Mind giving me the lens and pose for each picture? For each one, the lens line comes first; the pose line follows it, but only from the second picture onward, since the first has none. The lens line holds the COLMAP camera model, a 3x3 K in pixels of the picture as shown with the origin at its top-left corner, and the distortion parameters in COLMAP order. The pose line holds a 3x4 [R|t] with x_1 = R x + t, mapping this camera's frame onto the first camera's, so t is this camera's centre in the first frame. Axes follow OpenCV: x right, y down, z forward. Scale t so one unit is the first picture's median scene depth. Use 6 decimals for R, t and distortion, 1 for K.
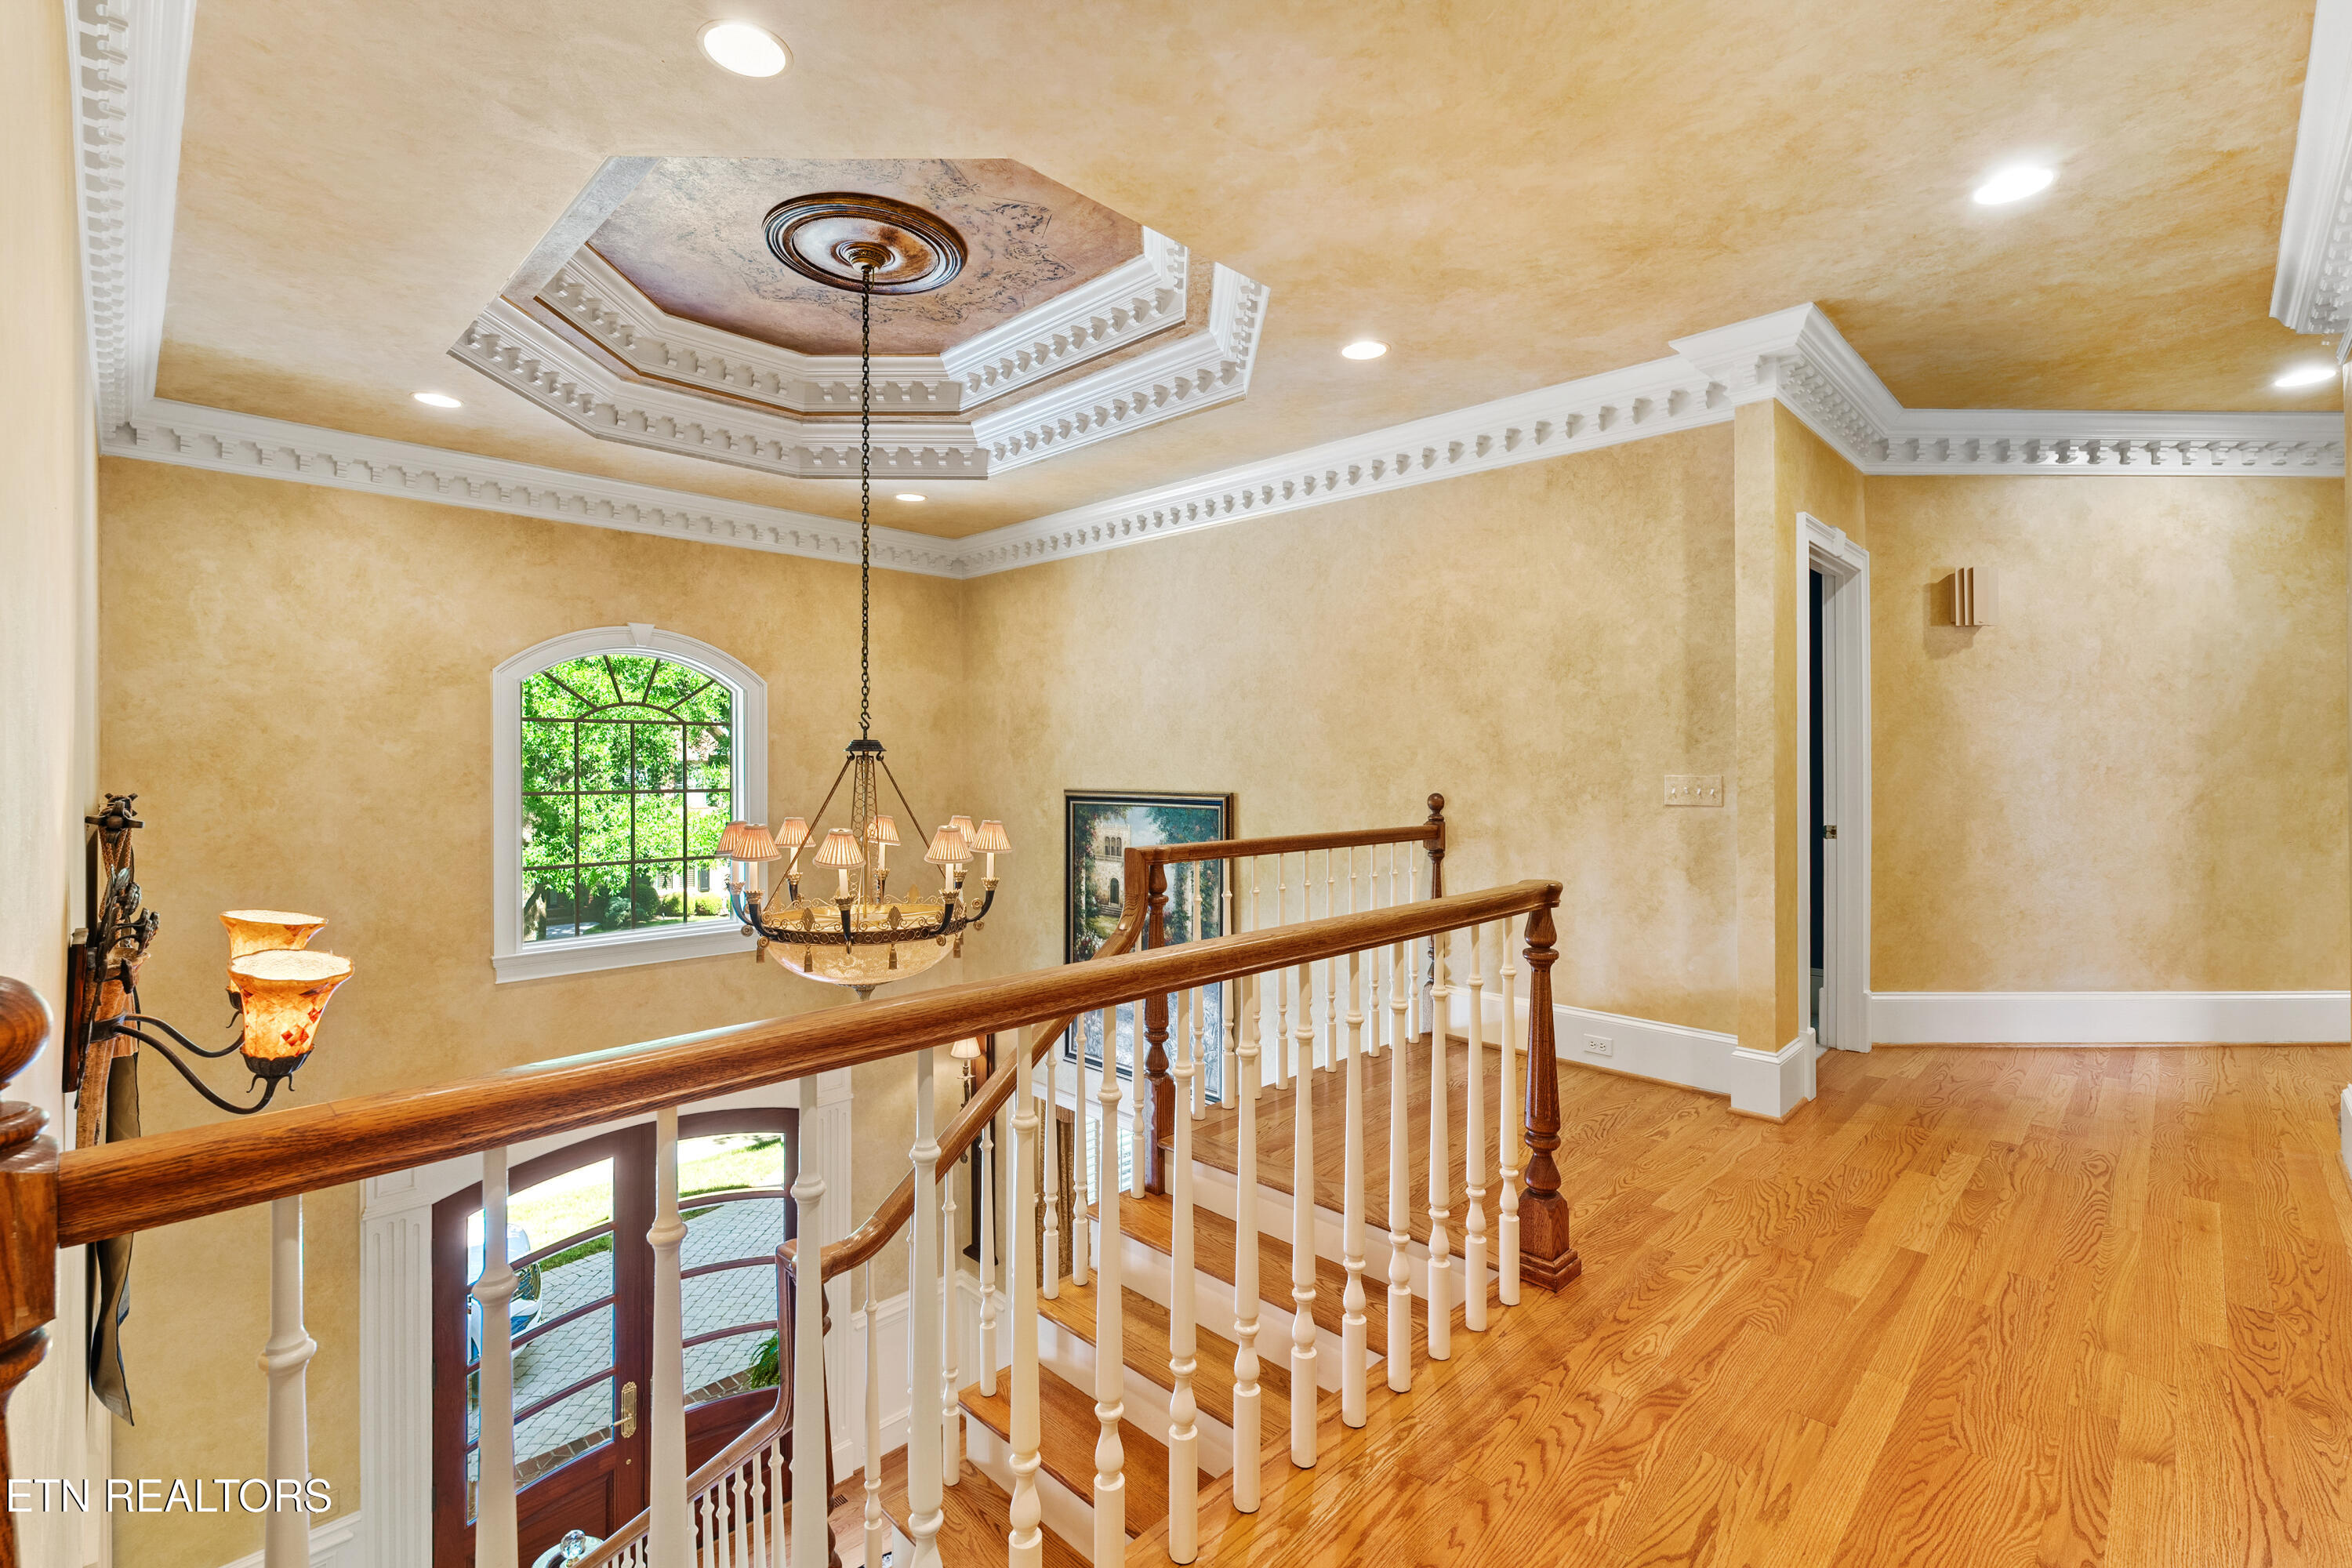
lens RADIAL K [[1055.9, 0, 1177.1], [0, 1055.9, 759.5], [0, 0, 1]] dist [-0.002467, 0.002210]
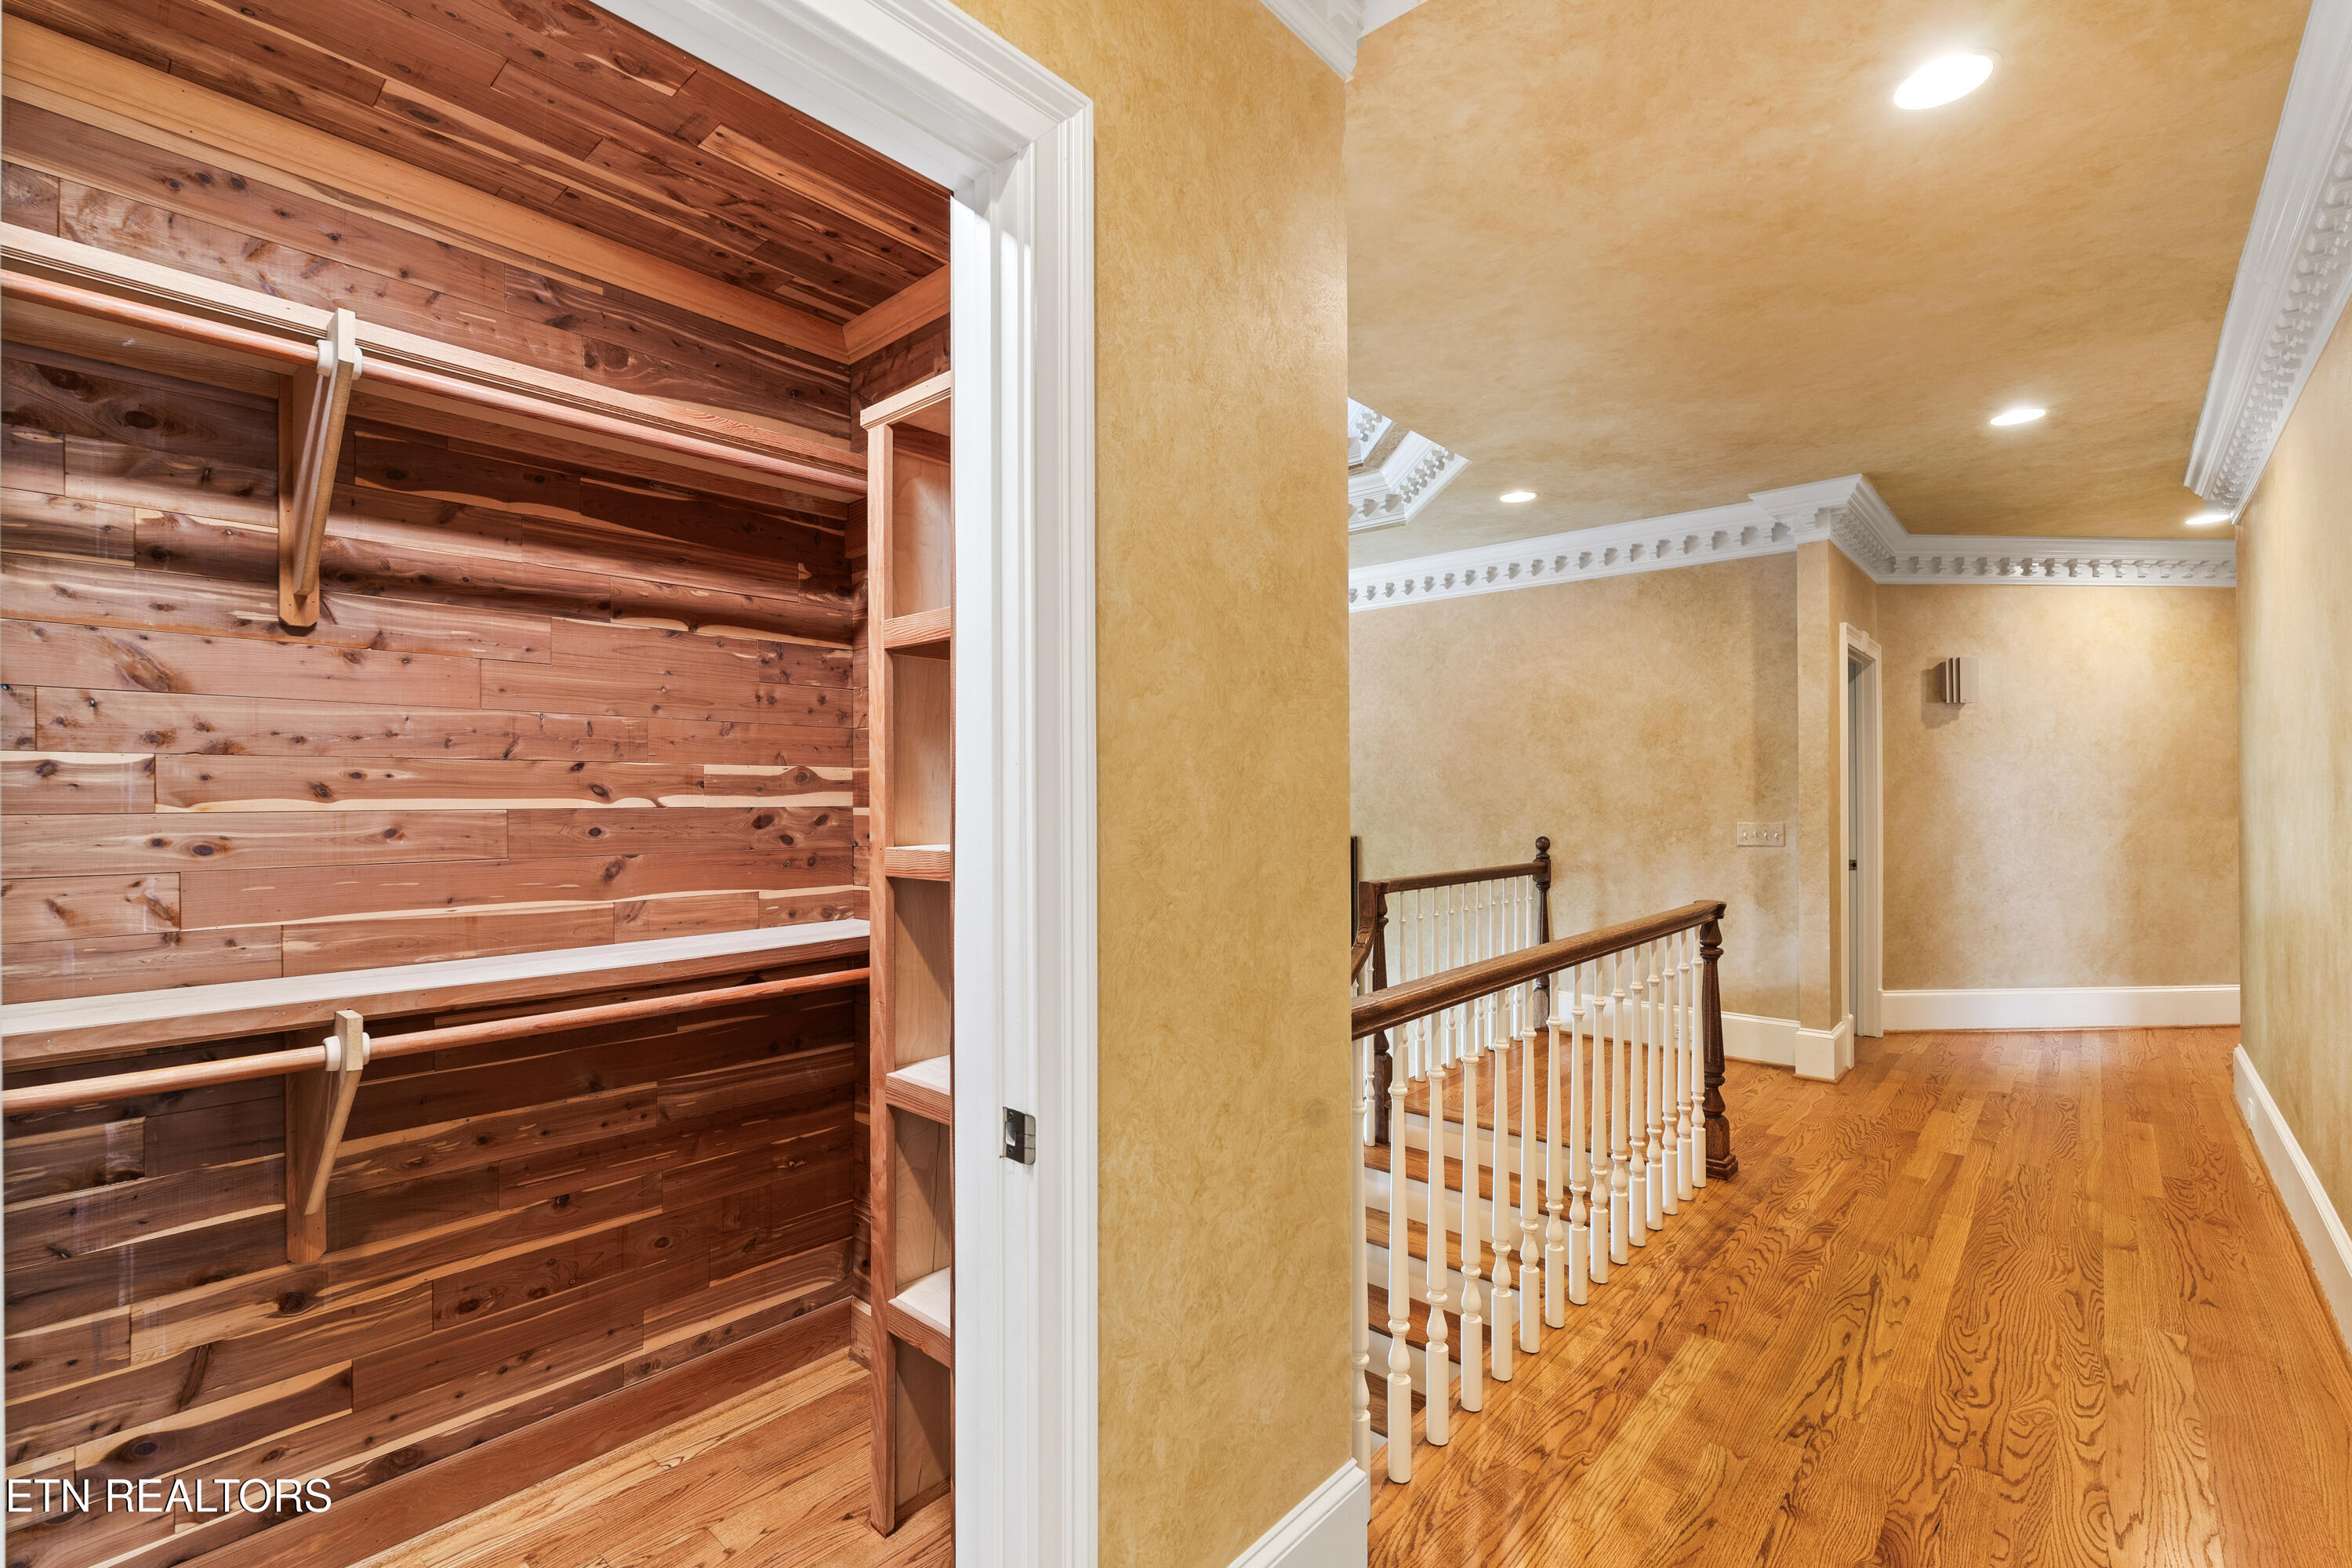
lens RADIAL K [[1055.9, 0, 1173.1], [0, 1055.9, 801.7], [0, 0, 1]] dist [-0.002467, 0.002210]
pose [[0.998858, -0.005017, 0.047507, -0.285225], [0.004777, 0.999975, 0.005159, -0.020072], [-0.047532, -0.004926, 0.998858, -0.255888]]
